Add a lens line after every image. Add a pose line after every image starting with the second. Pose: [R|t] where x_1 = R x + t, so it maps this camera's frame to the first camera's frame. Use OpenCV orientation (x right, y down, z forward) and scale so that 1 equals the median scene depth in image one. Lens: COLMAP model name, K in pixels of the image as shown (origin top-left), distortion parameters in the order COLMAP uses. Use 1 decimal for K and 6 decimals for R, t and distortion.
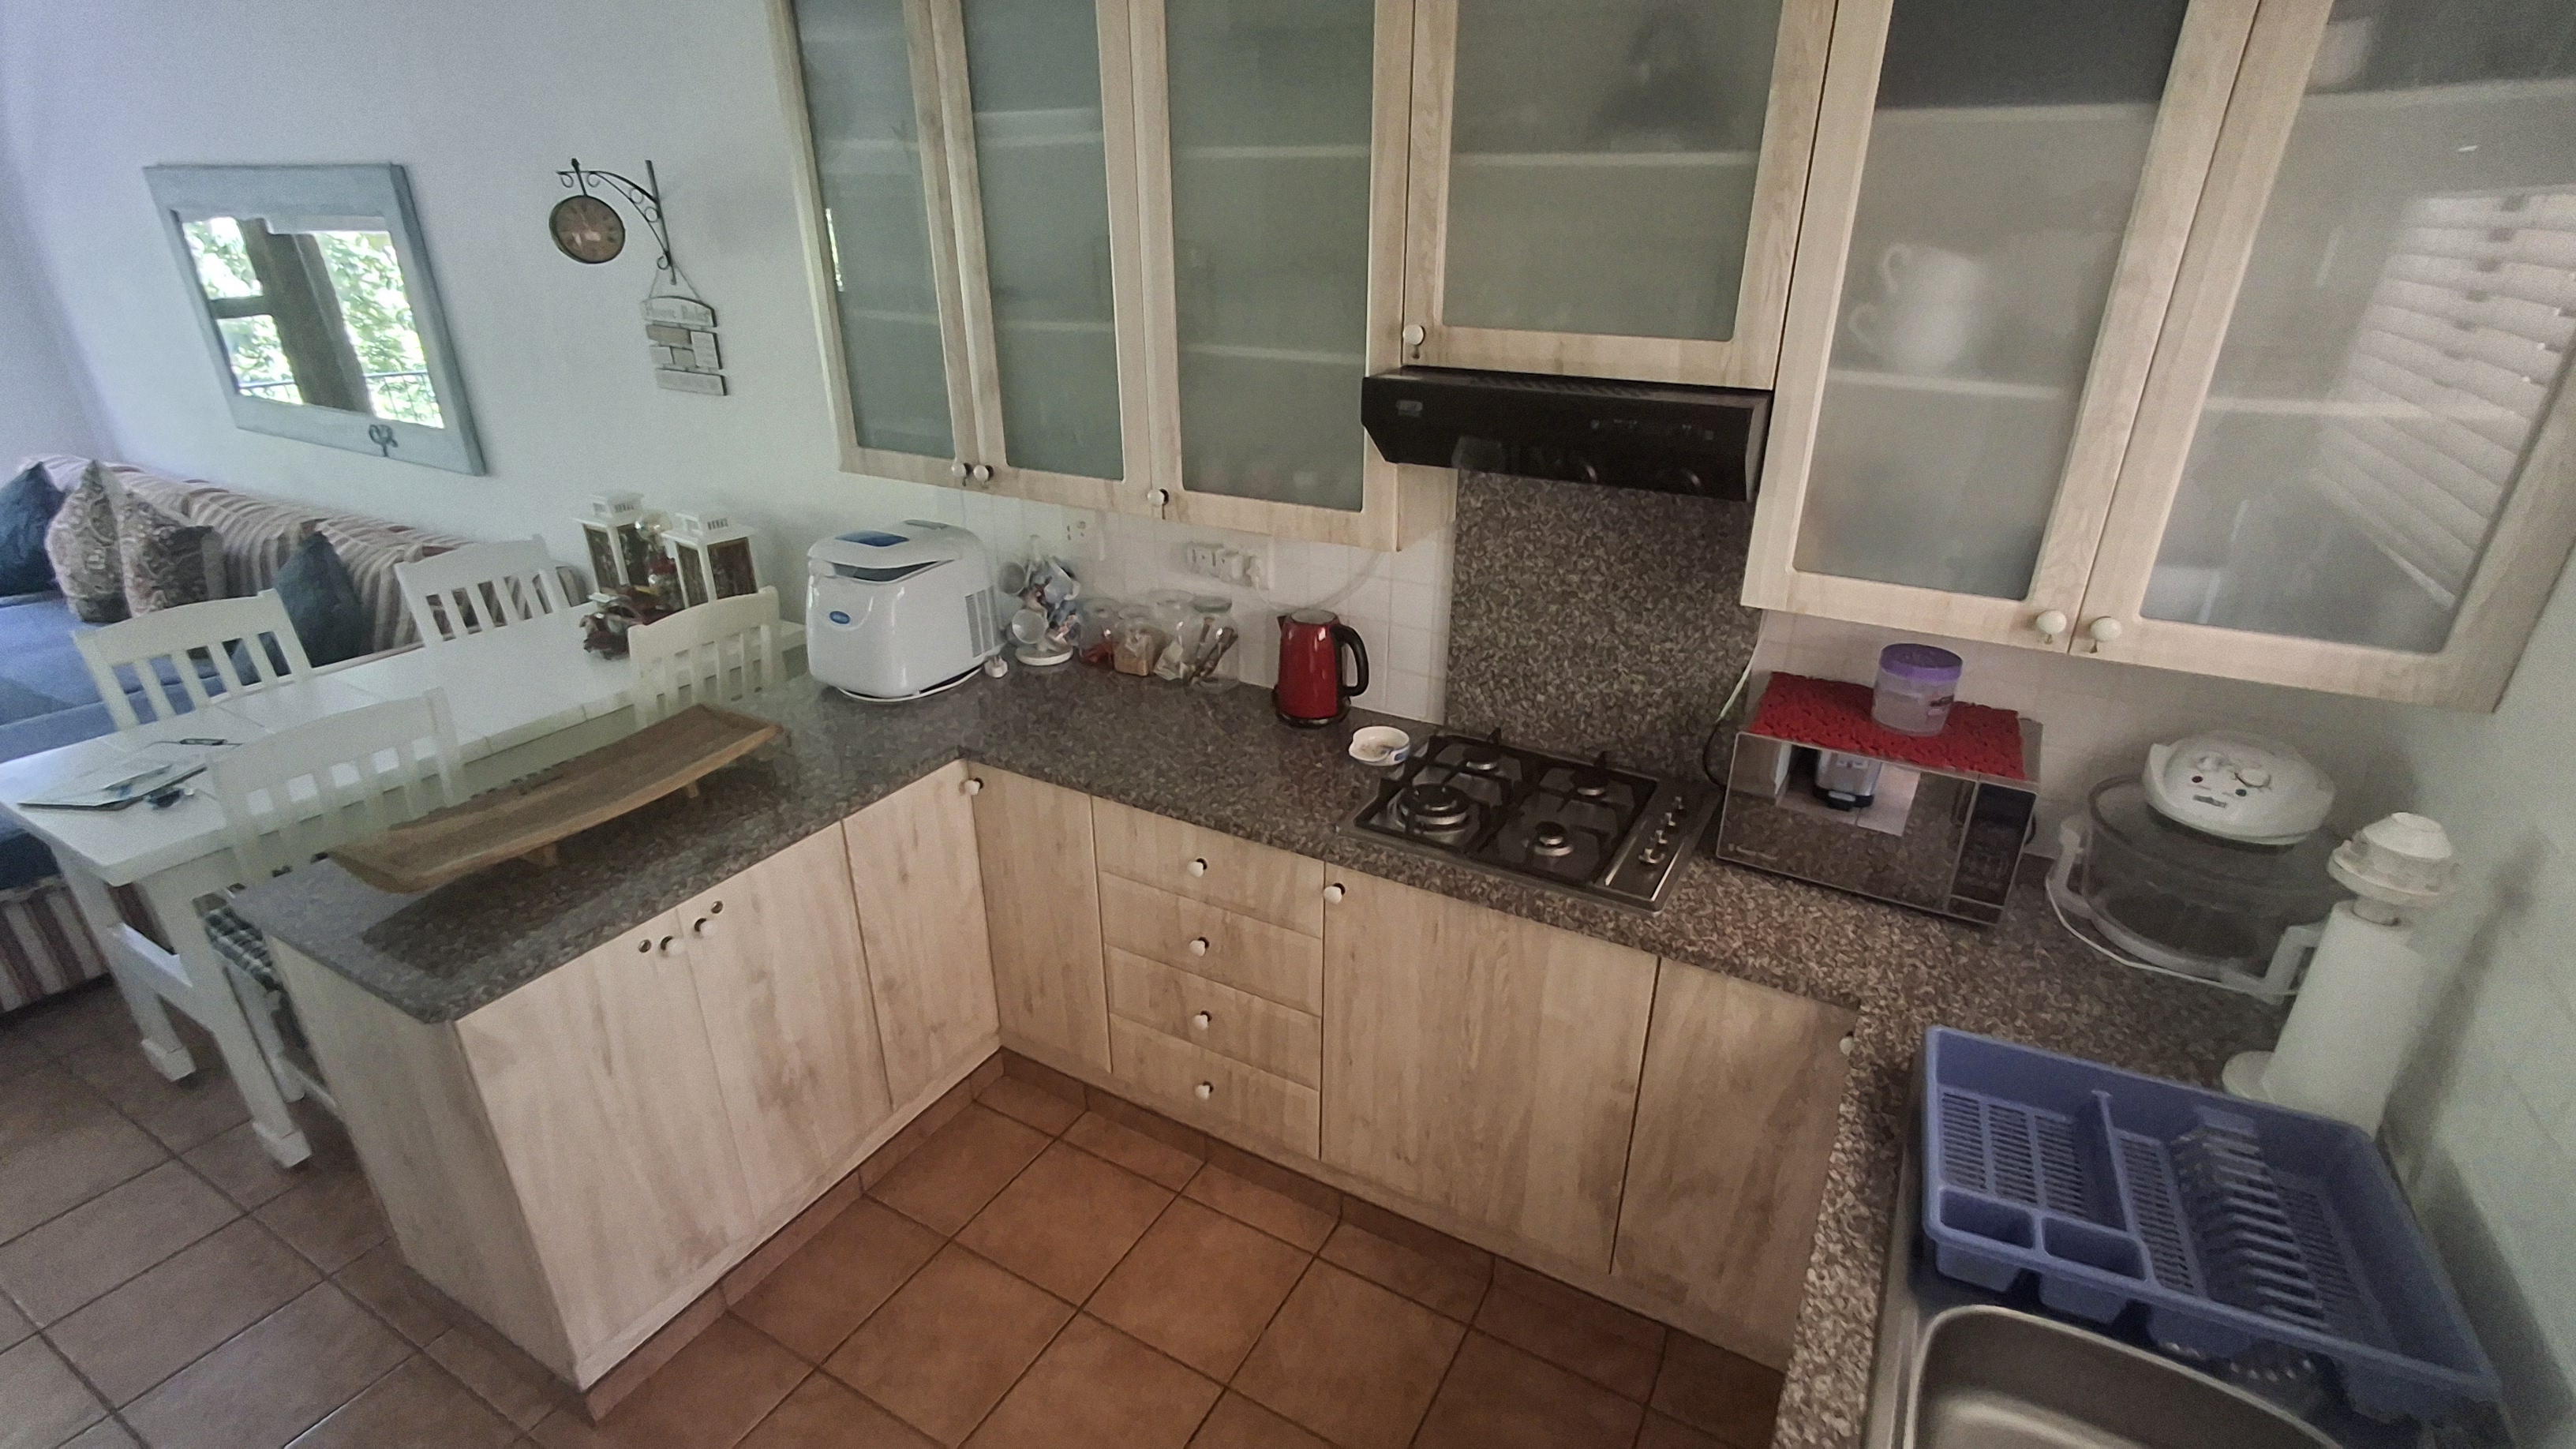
lens RADIAL K [[1191.1, 0, 1297.6], [0, 1191.1, 745.1], [0, 0, 1]] dist [-0.002812, 0.007090]
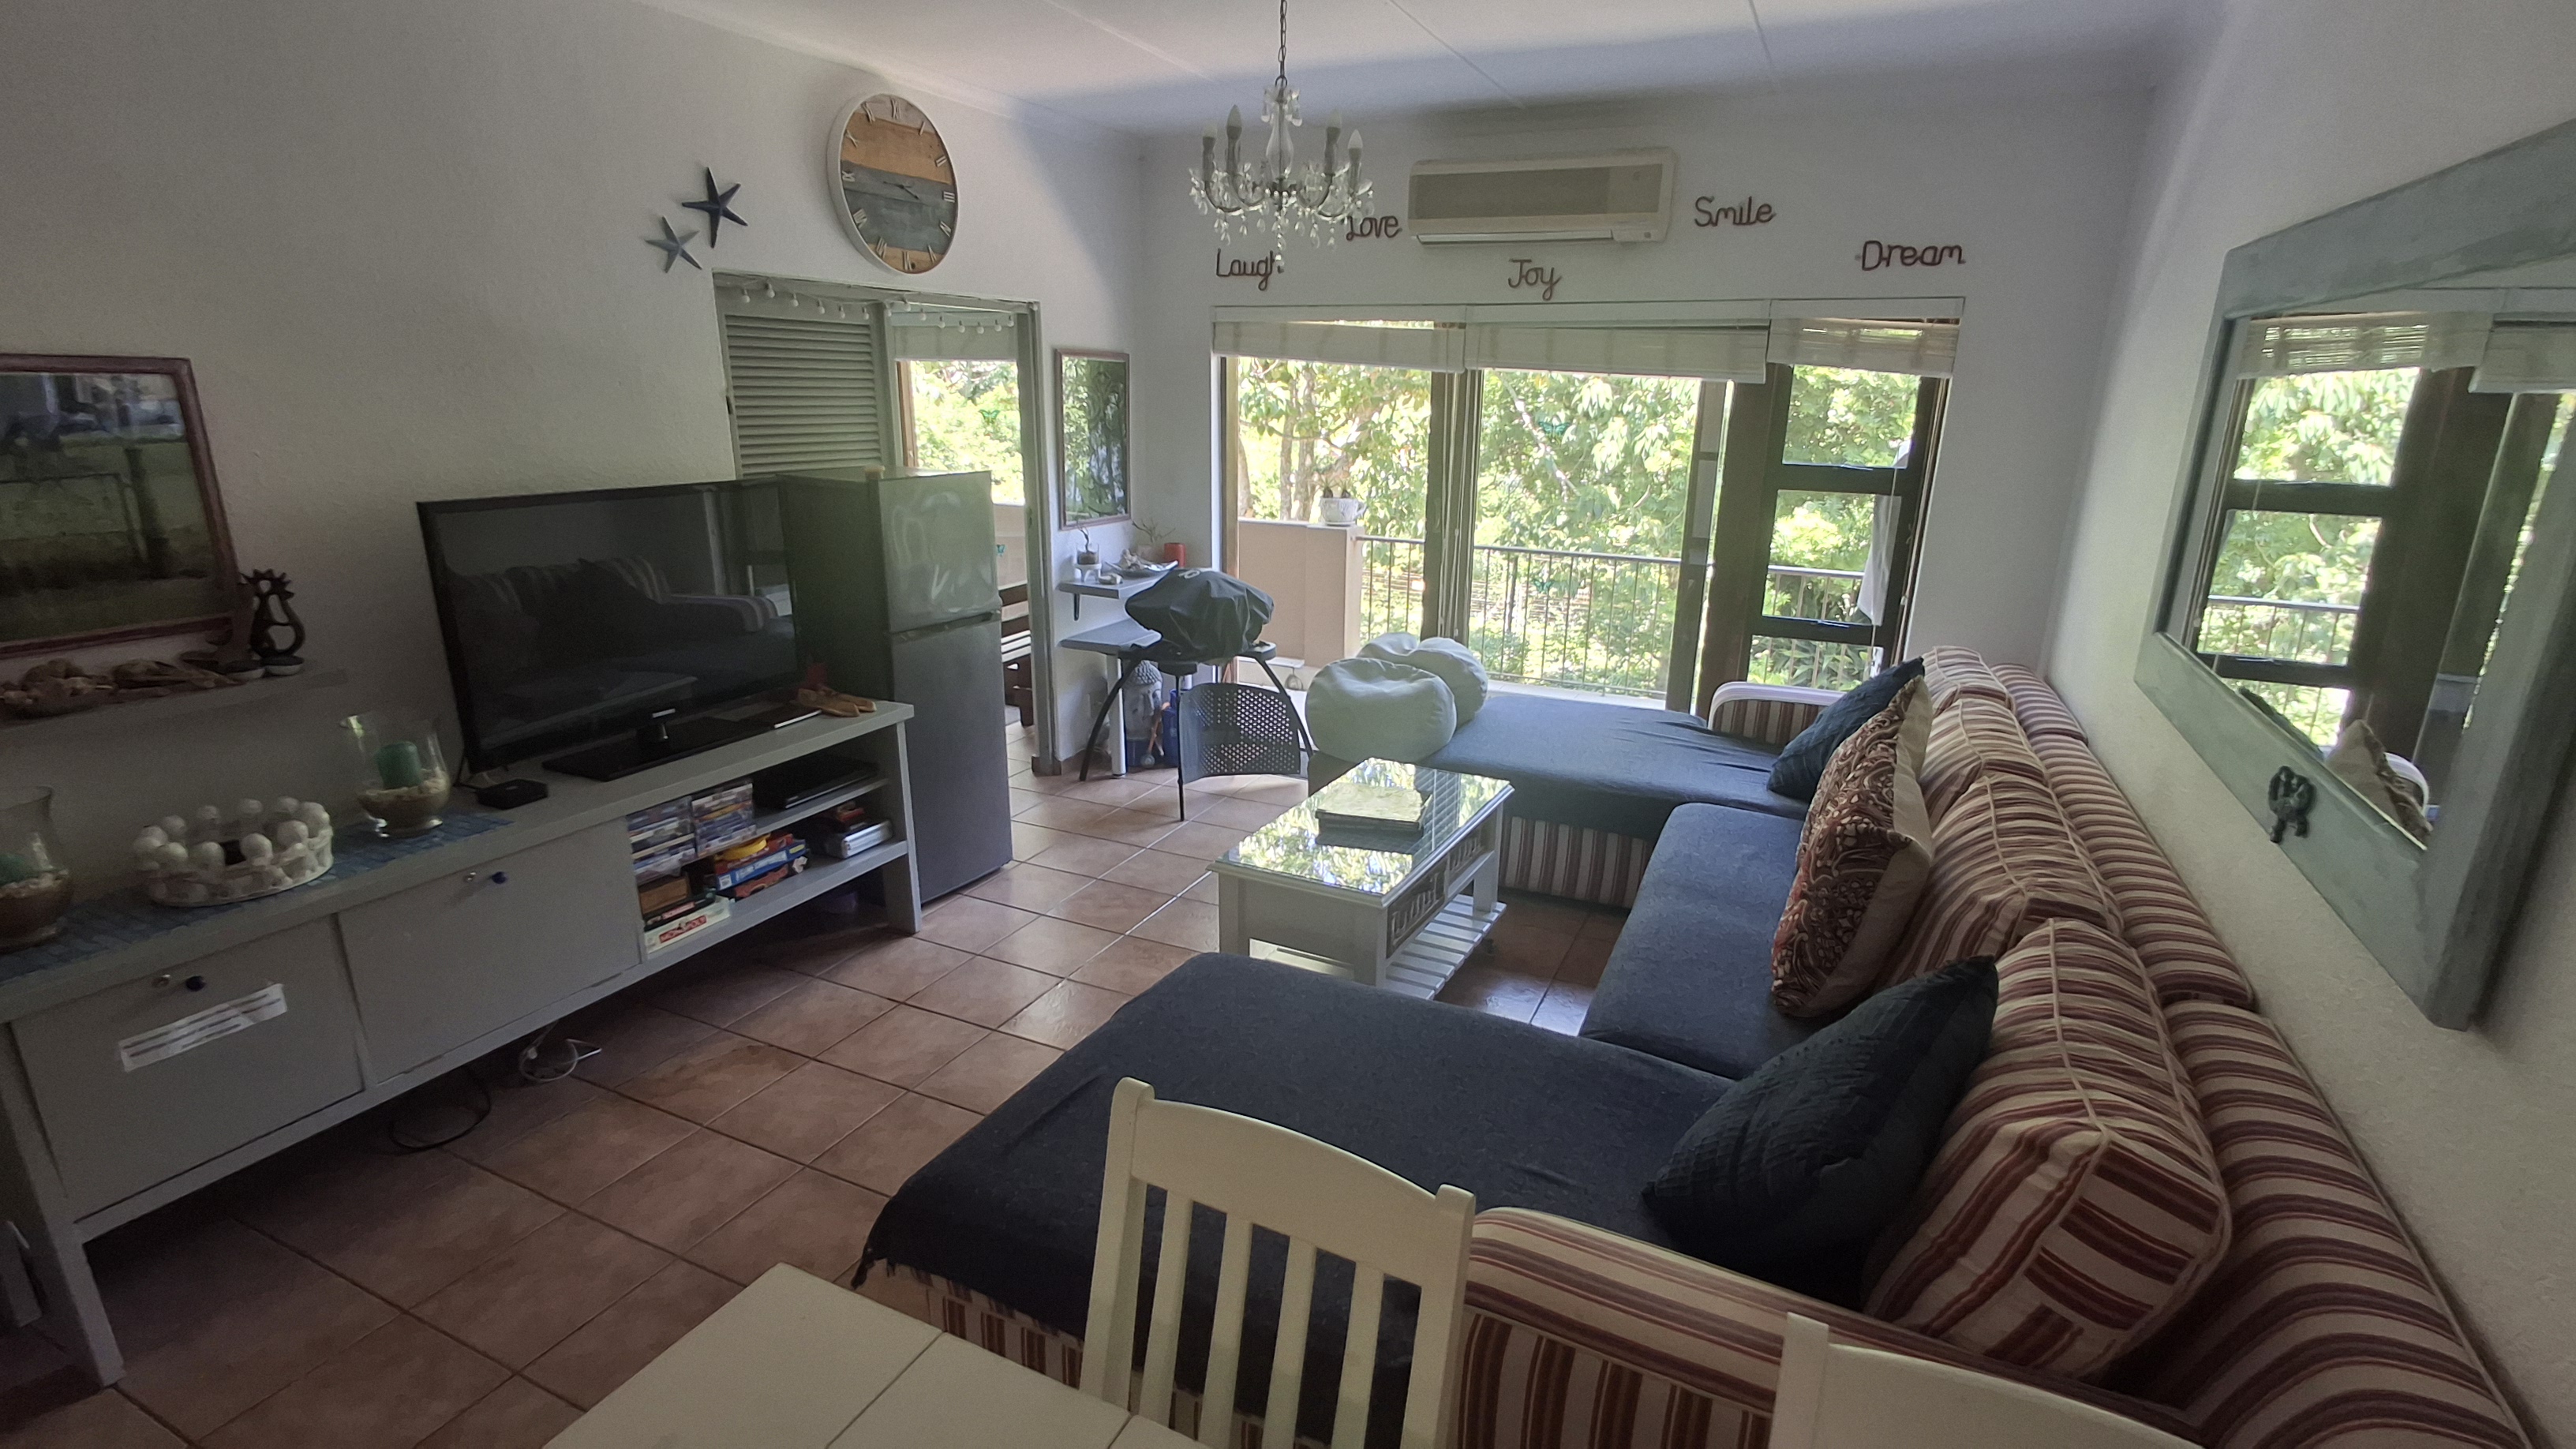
lens RADIAL K [[1191.1, 0, 1297.6], [0, 1191.1, 745.1], [0, 0, 1]] dist [-0.002812, 0.007090]
pose [[0.078548, 0.290995, -0.953495, -0.419906], [-0.433903, 0.871081, 0.230099, -0.227717], [0.897529, 0.395651, 0.194685, 0.621788]]
